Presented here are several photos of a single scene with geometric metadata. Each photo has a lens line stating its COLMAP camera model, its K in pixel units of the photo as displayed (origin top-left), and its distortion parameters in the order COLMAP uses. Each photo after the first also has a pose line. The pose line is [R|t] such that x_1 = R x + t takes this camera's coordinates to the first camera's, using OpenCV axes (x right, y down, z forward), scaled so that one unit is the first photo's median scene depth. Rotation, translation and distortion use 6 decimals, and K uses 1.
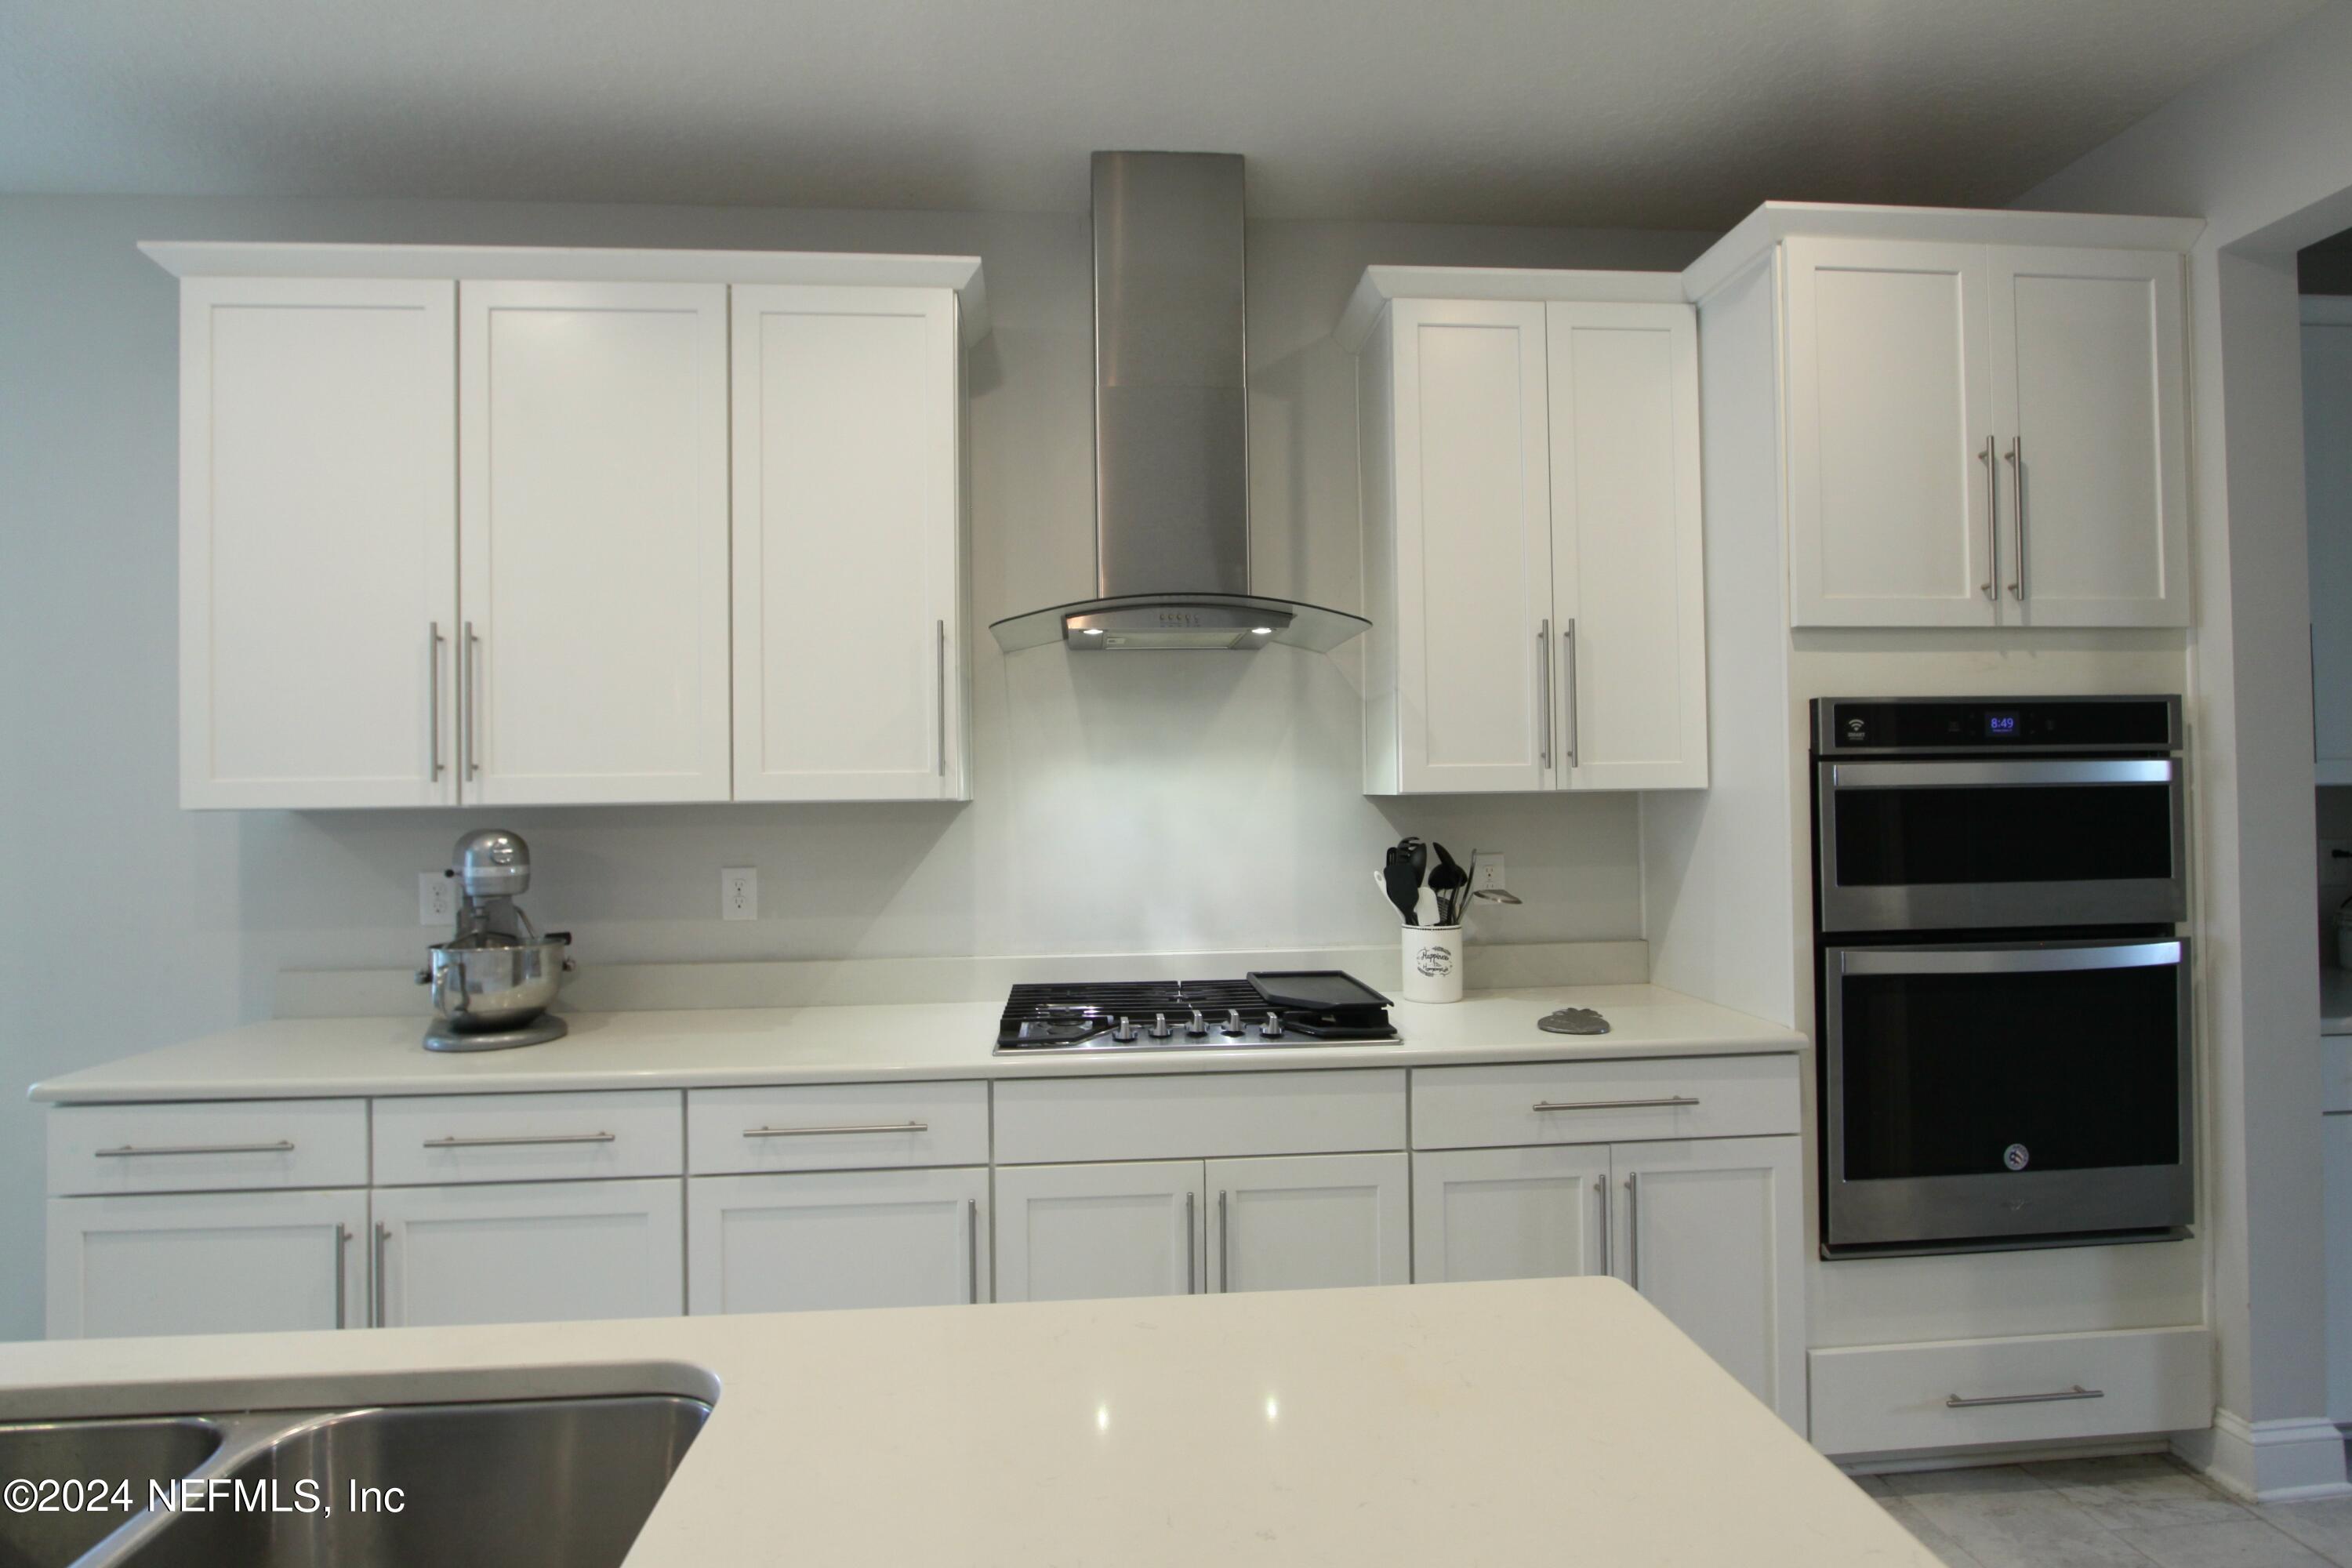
lens RADIAL K [[1144.8, 0, 1180.0], [0, 1144.8, 766.9], [0, 0, 1]] dist [-0.009280, 0.001343]
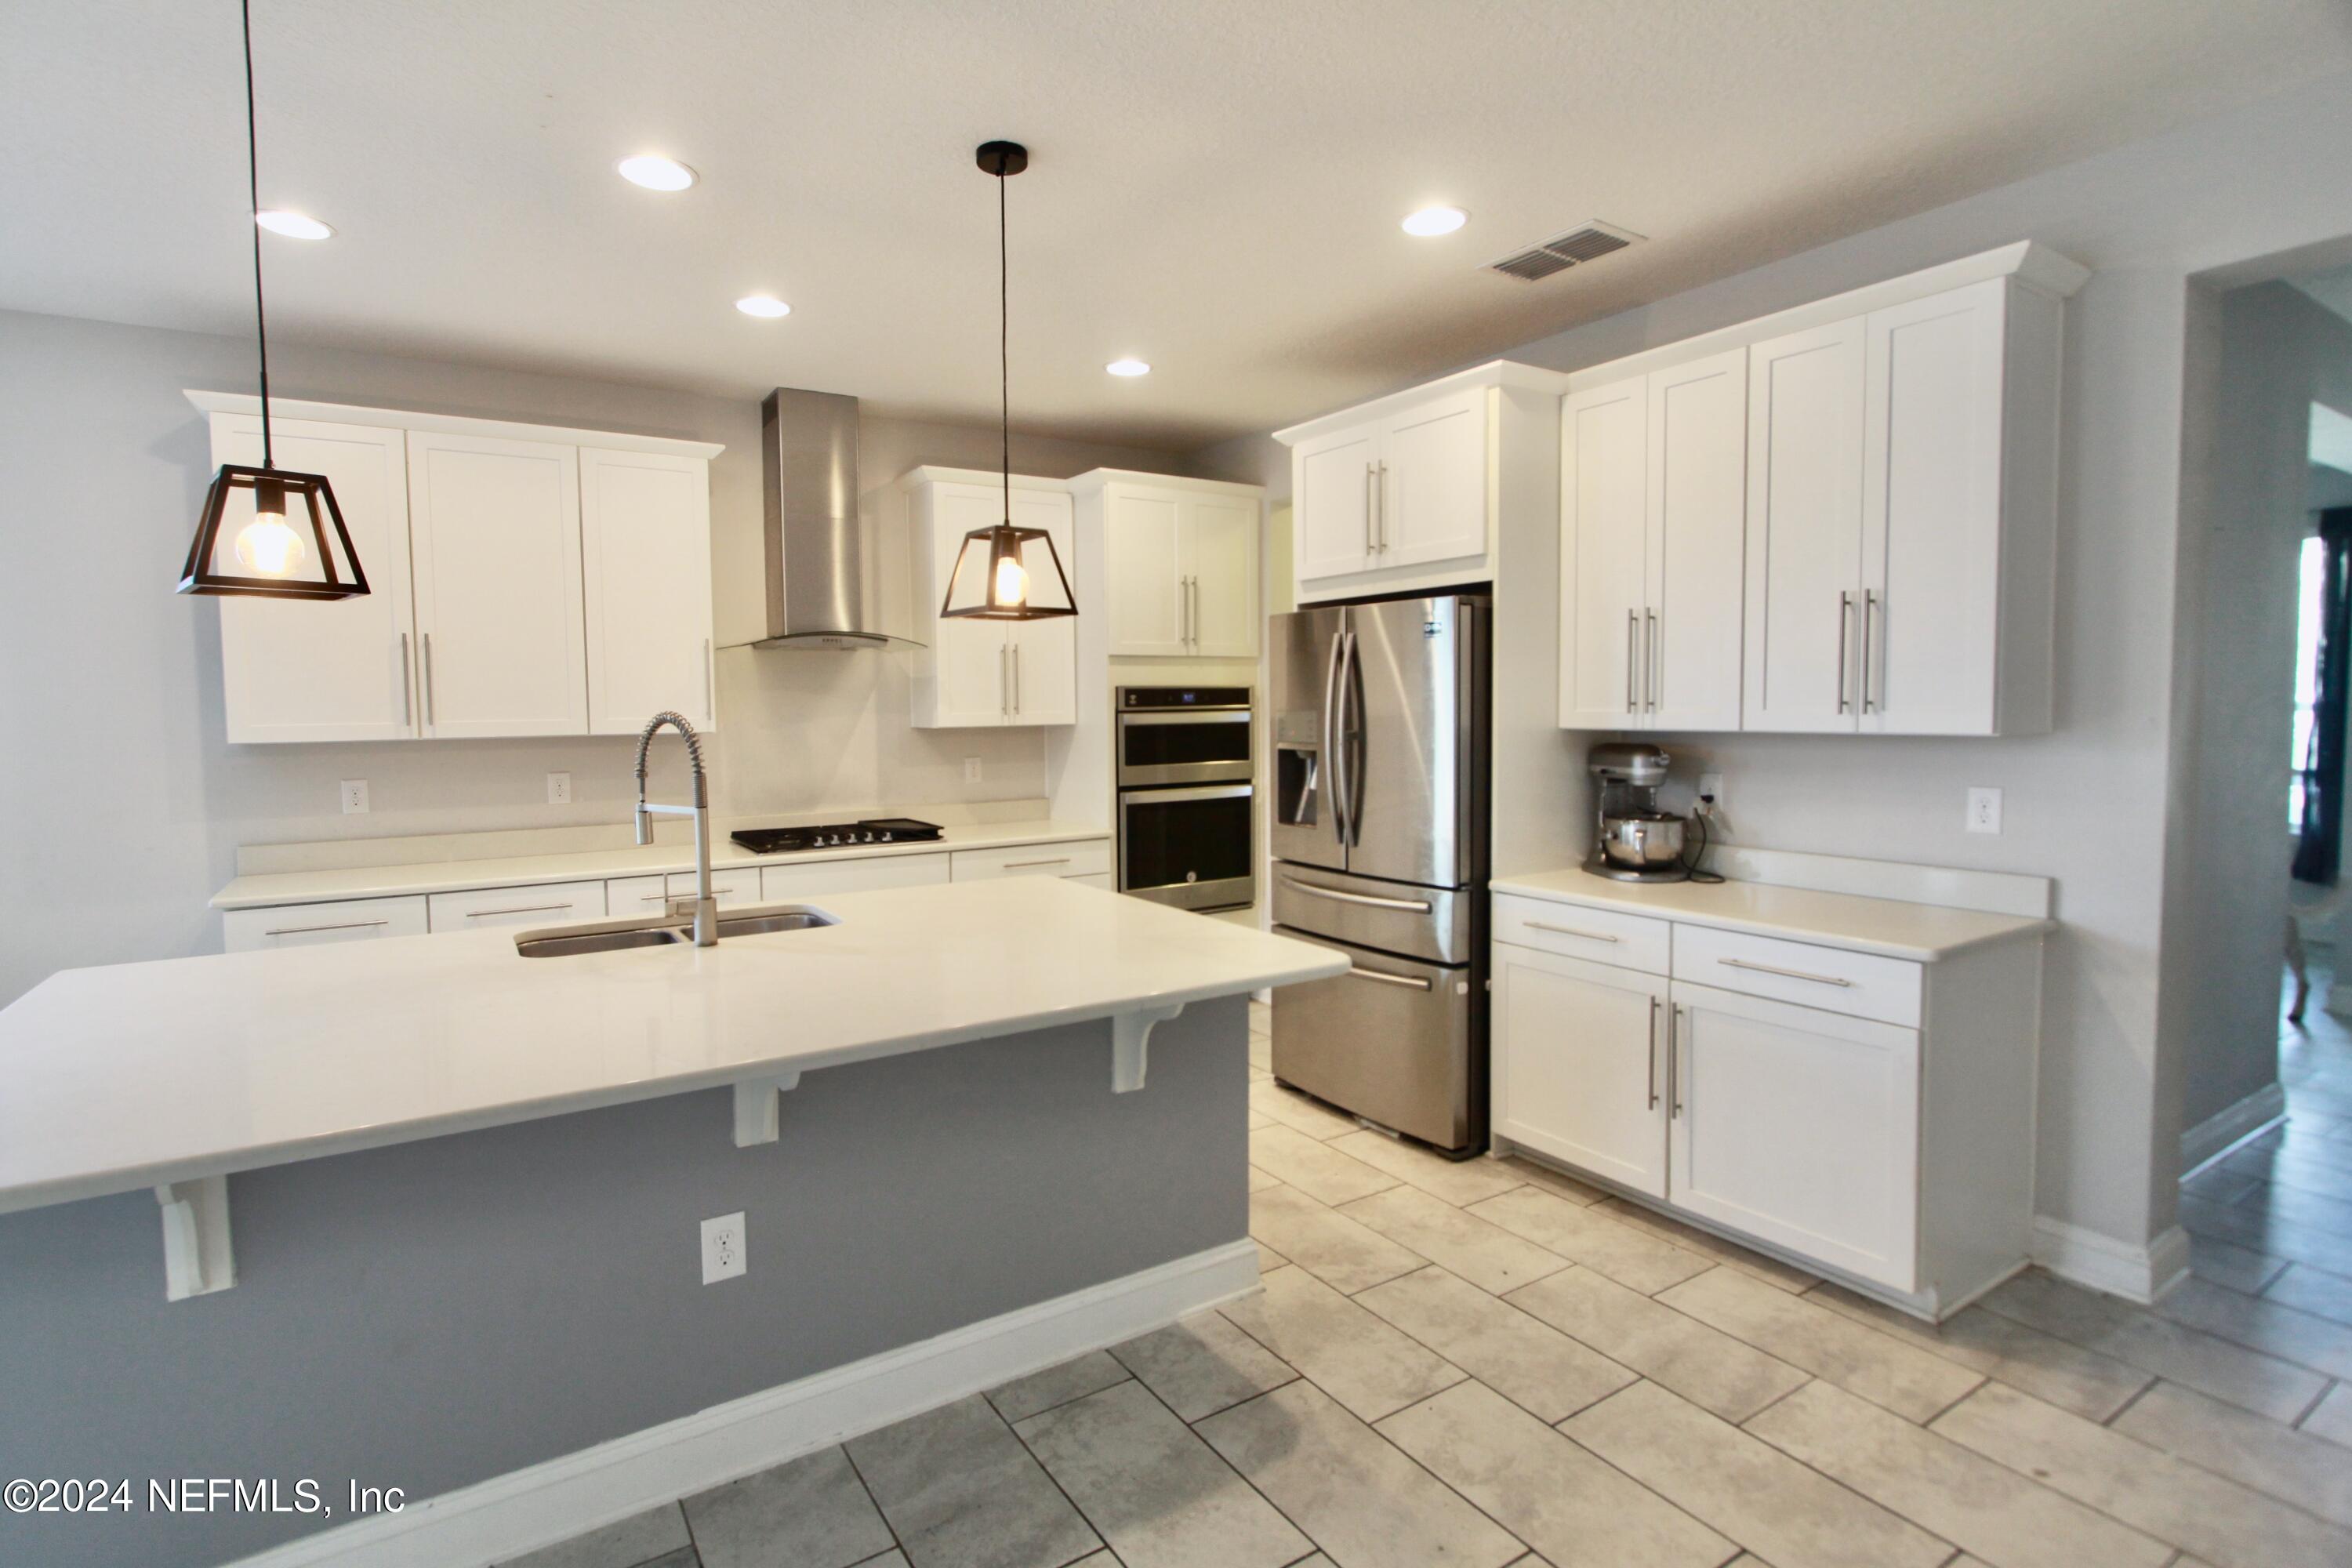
lens RADIAL K [[1144.8, 0, 1138.6], [0, 1144.8, 770.9], [0, 0, 1]] dist [-0.009280, 0.001343]
pose [[0.888735, -0.024455, 0.457768, -0.458020], [-0.009189, 0.997425, 0.071124, -0.051762], [-0.458329, -0.067417, 0.886222, -1.055018]]
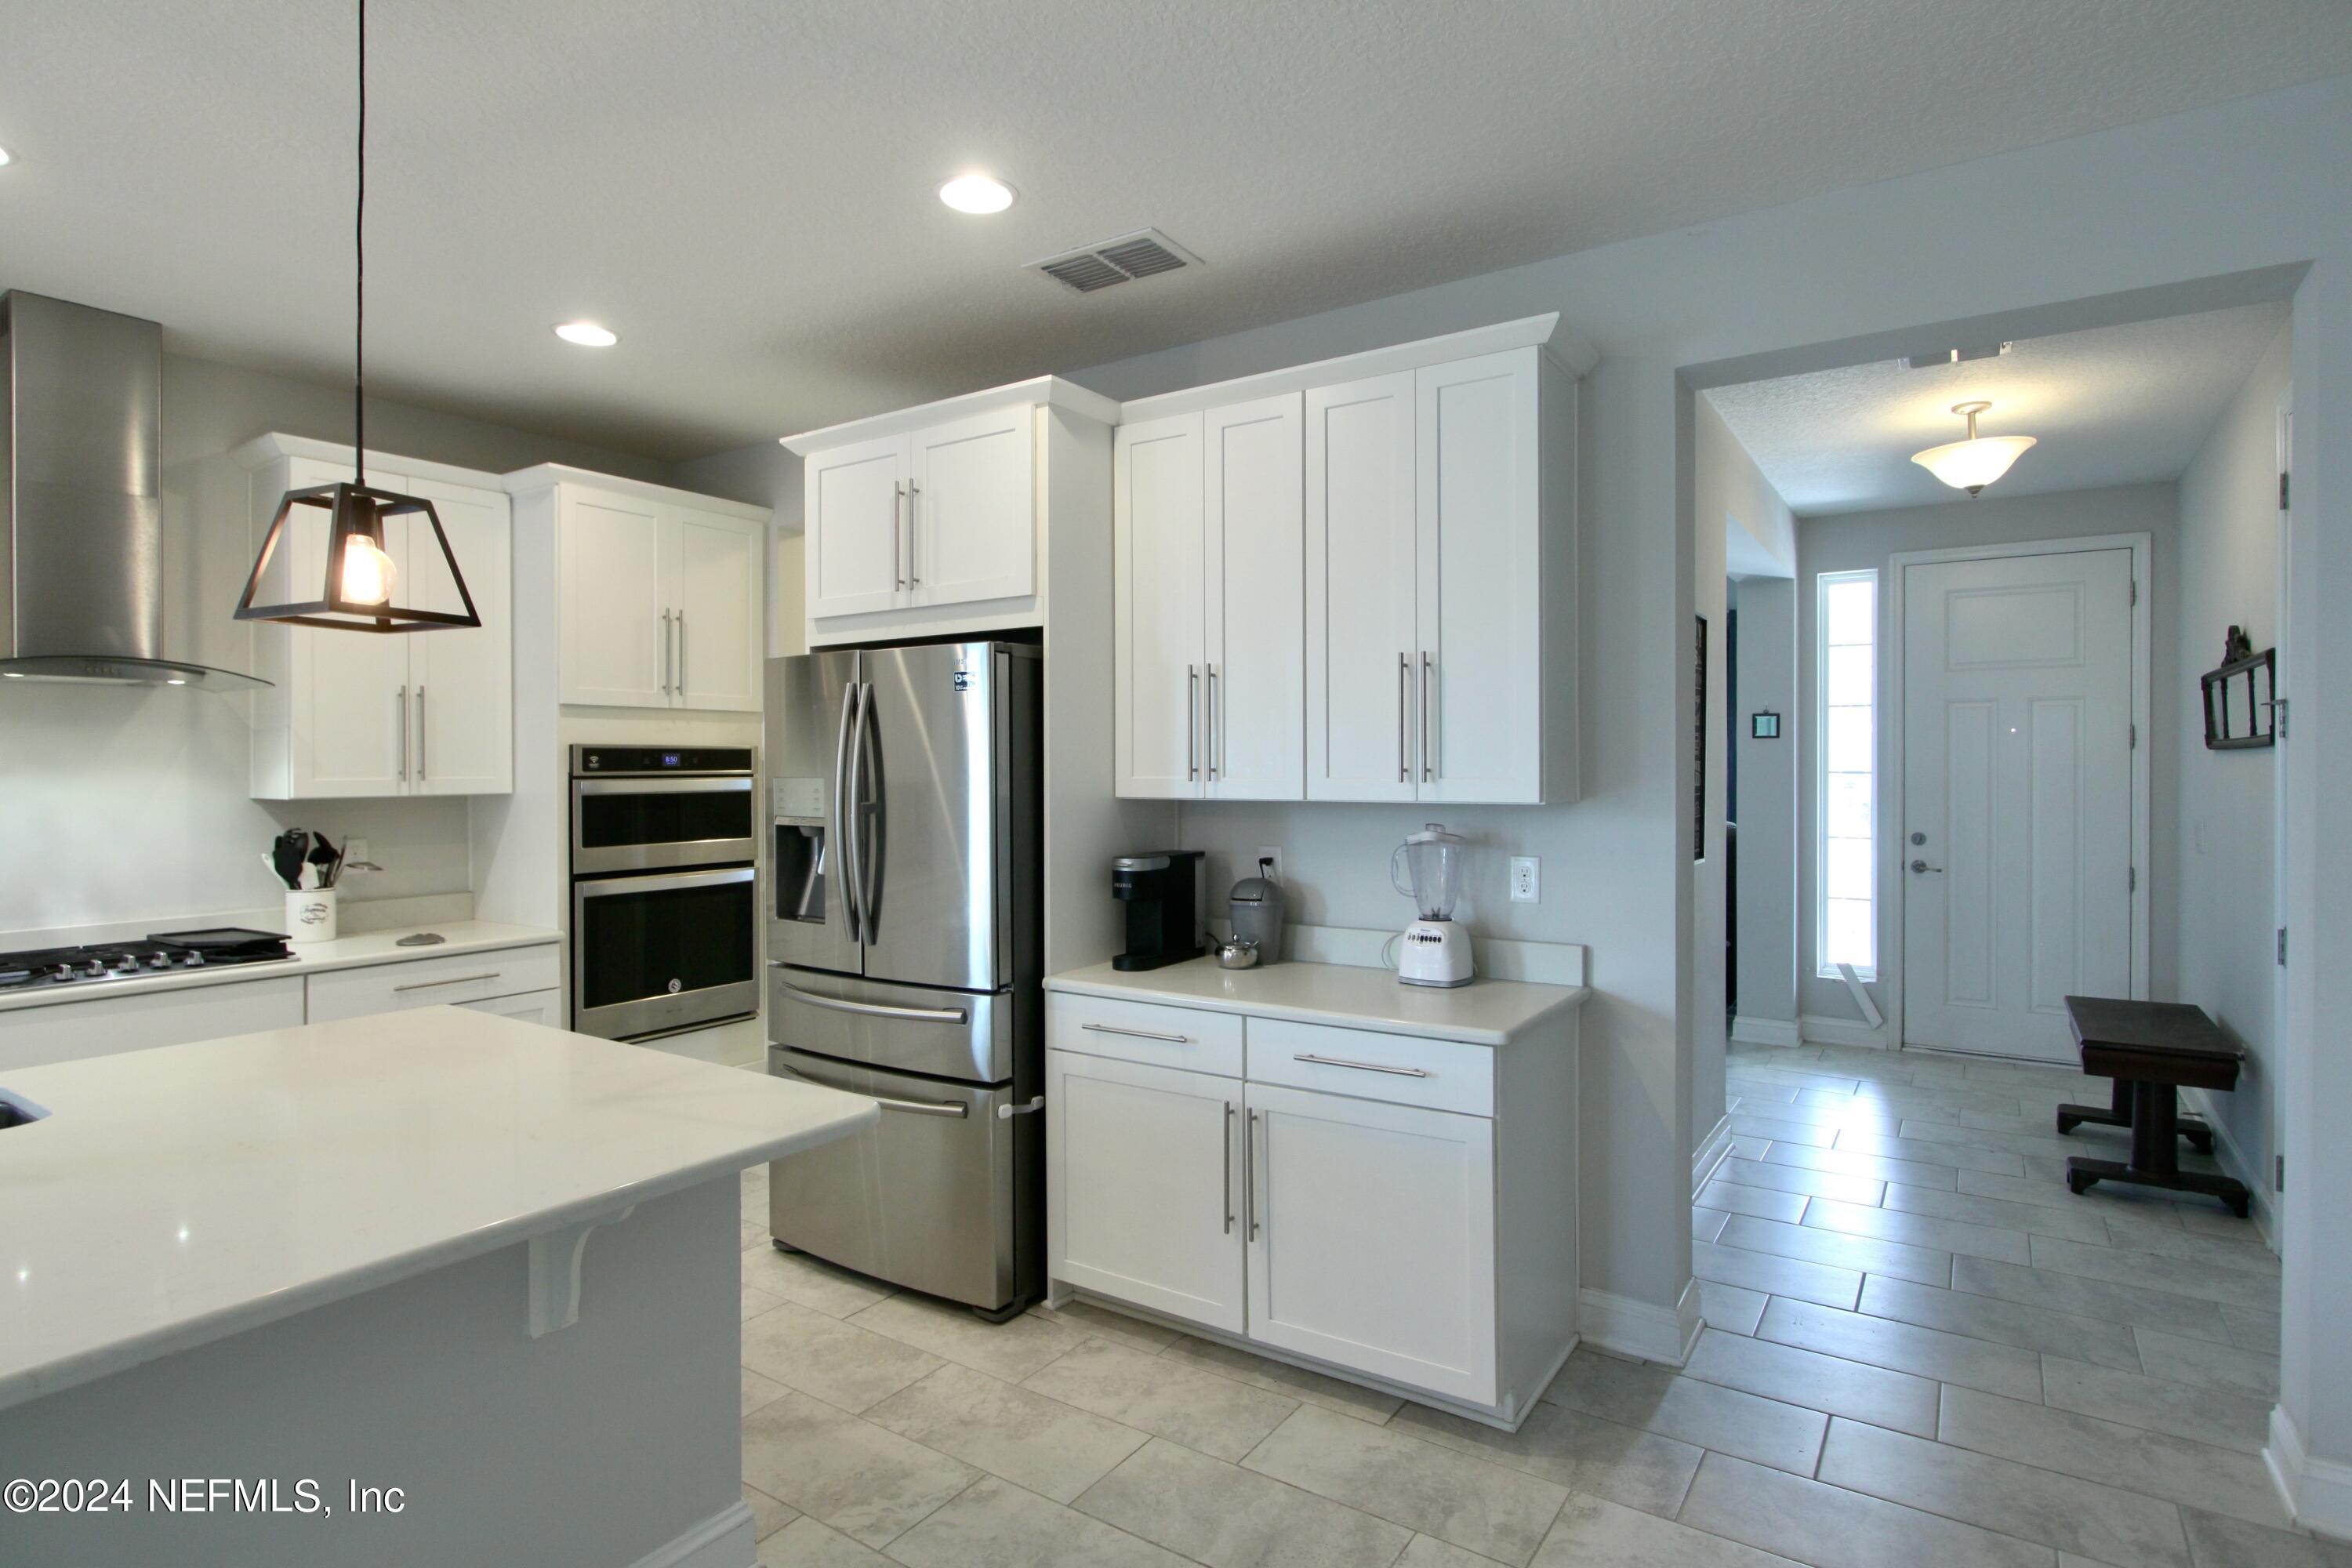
lens RADIAL K [[1218.0, 0, 1165.3], [0, 1218.0, 775.1], [0, 0, 1]] dist [-0.015741, 0.003118]
pose [[0.626926, 0.005842, 0.779057, -0.331354], [-0.020257, 0.999756, 0.008804, -0.045253], [-0.778815, -0.021301, 0.626892, -0.888871]]
